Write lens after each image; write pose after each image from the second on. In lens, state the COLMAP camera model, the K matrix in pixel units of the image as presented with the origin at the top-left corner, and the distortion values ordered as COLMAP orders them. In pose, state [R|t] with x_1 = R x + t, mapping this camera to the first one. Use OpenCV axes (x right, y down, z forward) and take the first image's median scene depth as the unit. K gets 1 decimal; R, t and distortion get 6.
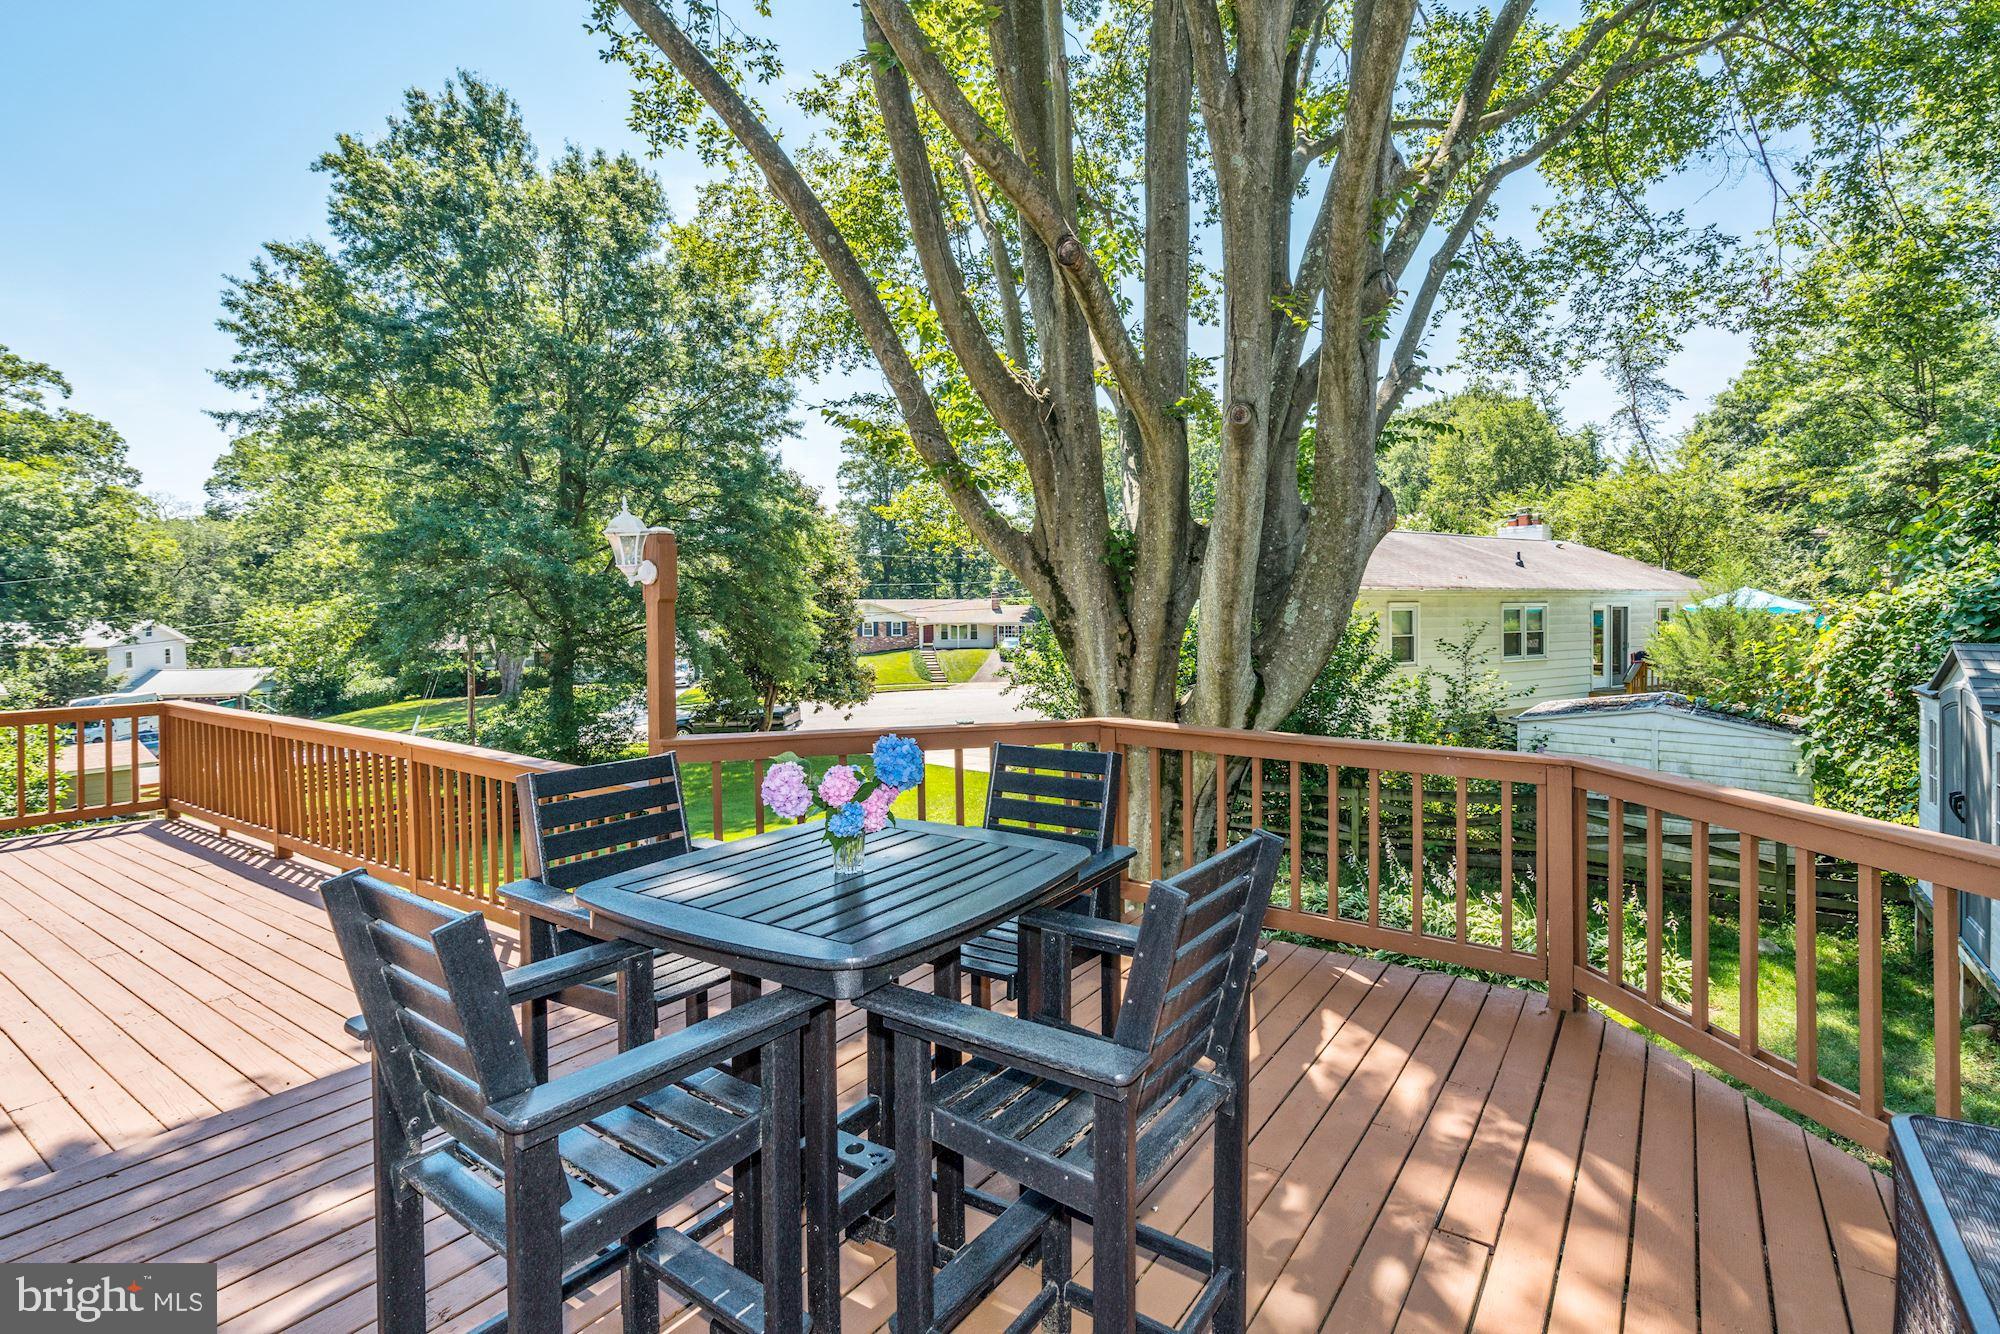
lens RADIAL K [[893.5, 0, 1100.8], [0, 893.5, 622.4], [0, 0, 1]] dist [-0.003216, 0.000872]
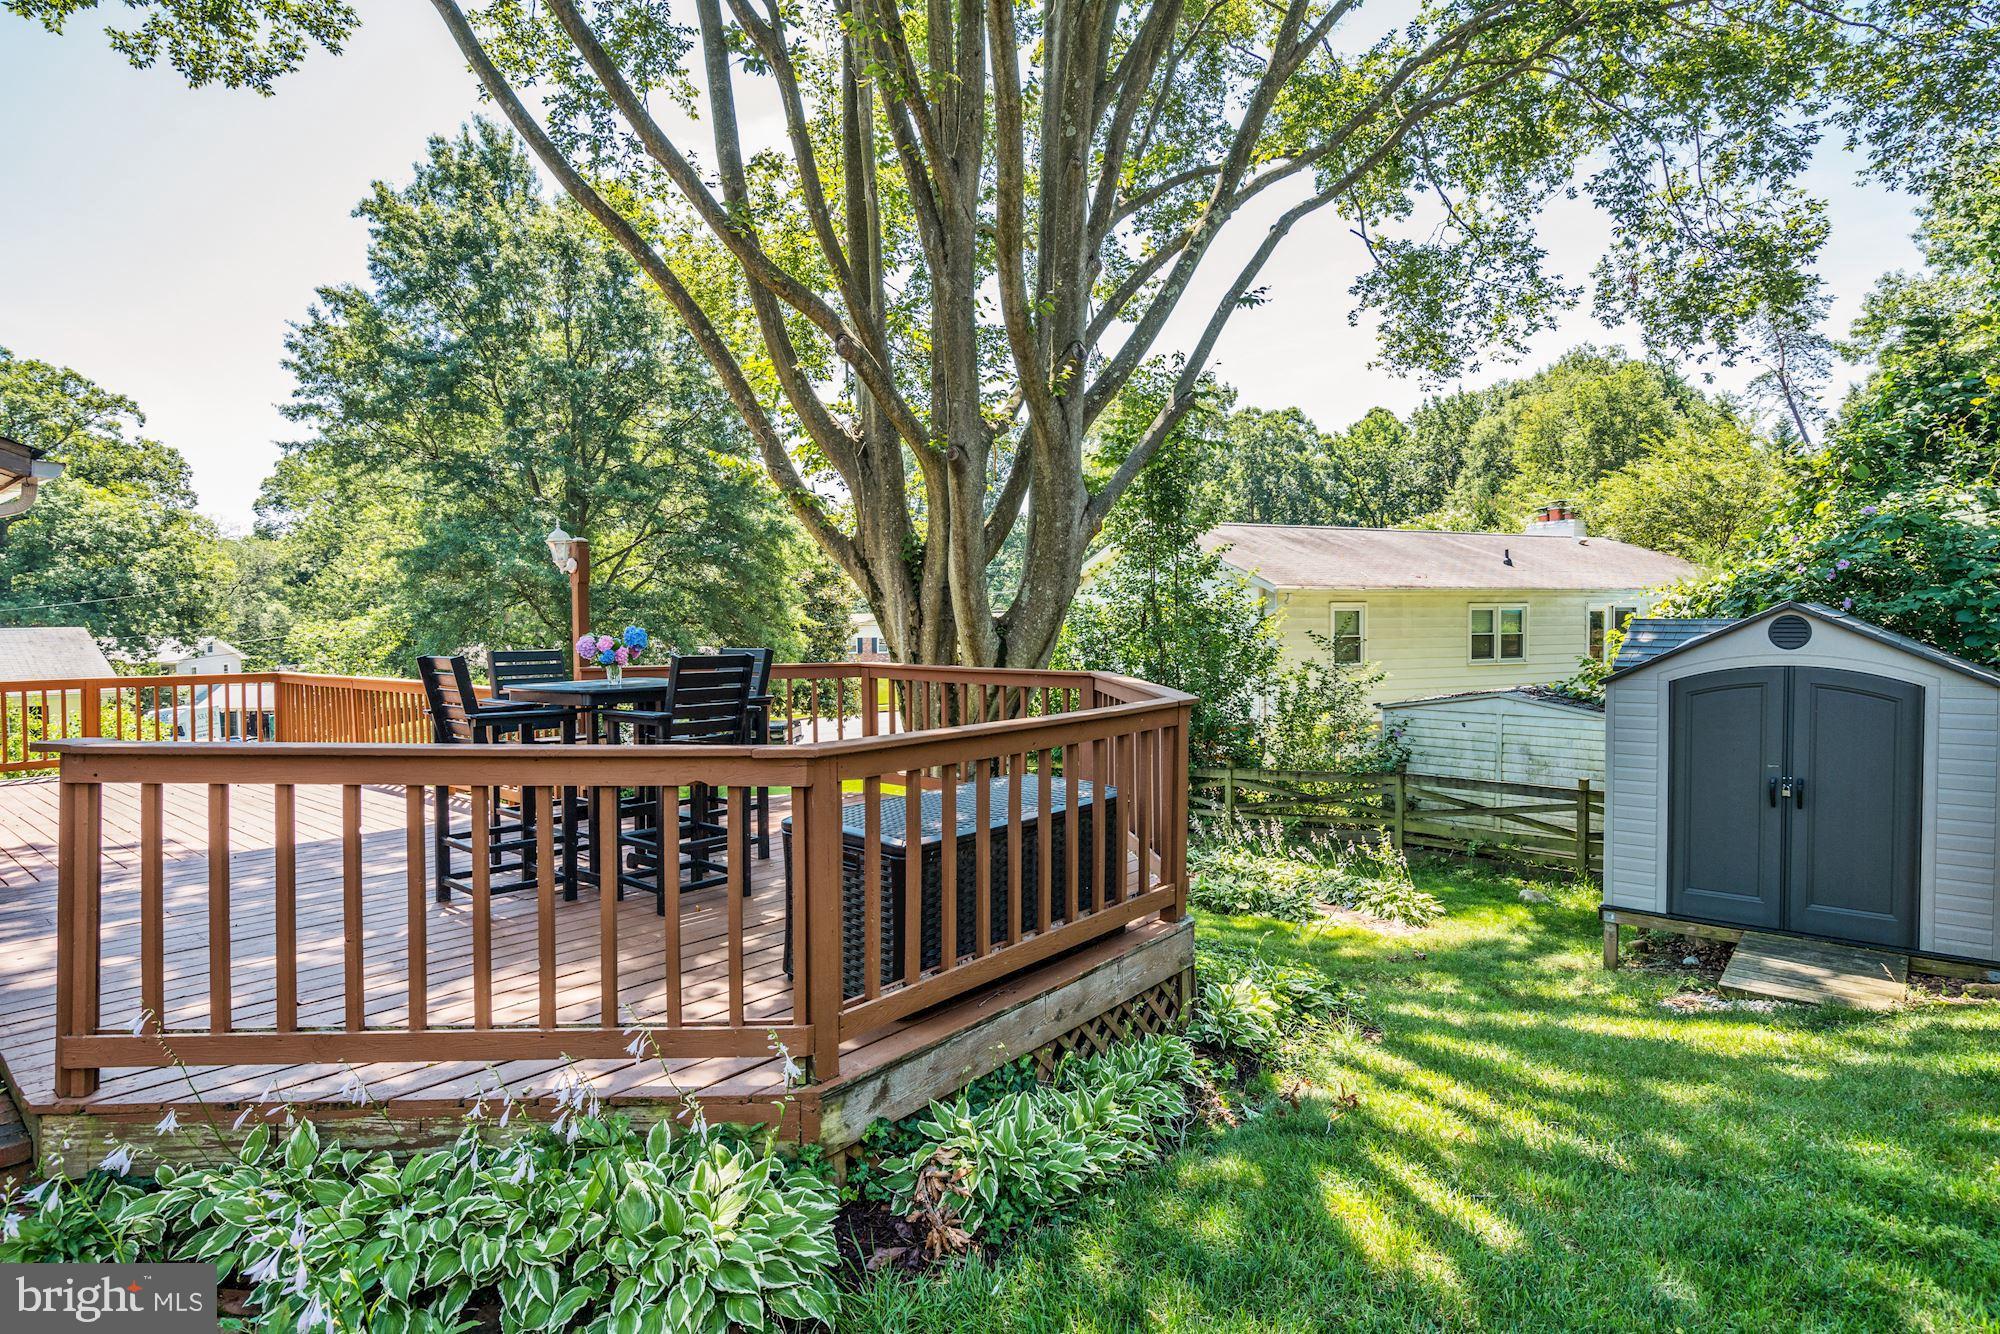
lens RADIAL K [[1033.5, 0, 1000.4], [0, 1033.5, 659.2], [0, 0, 1]] dist [0.006030, 0.001244]
pose [[0.987111, 0.001365, -0.160029, 0.106505], [0.001175, 0.999875, 0.015775, 0.016322], [0.160031, -0.015760, 0.986986, -0.140416]]
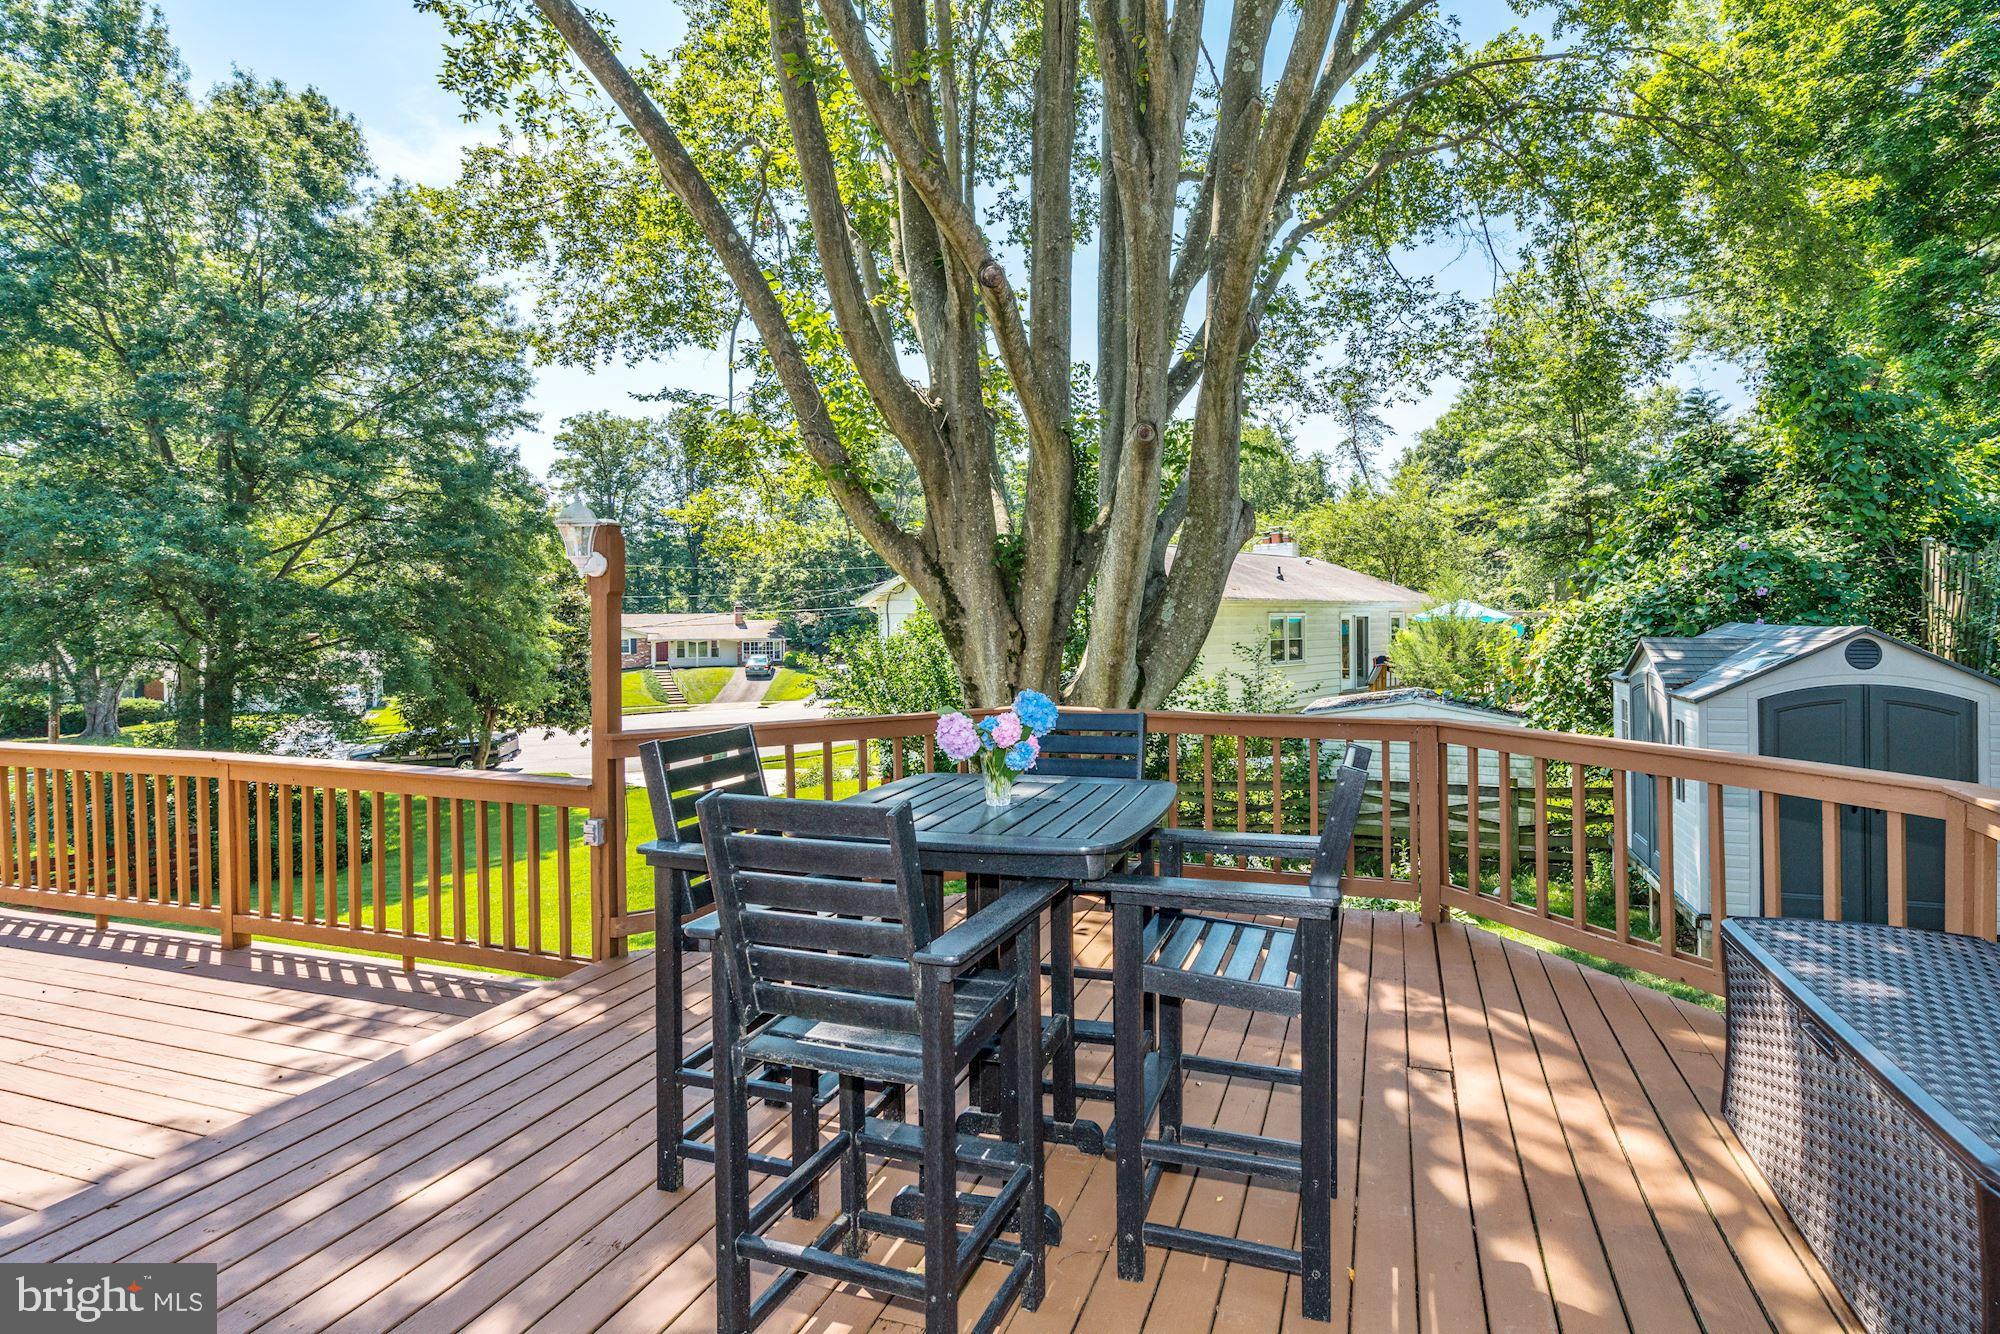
lens RADIAL K [[913.2, 0, 1078.6], [0, 913.2, 622.7], [0, 0, 1]] dist [-0.008457, 0.003446]
pose [[0.968289, -0.003236, 0.249814, -0.045850], [0.007442, 0.999846, -0.015895, 0.005332], [-0.249724, 0.017251, 0.968163, -0.019071]]
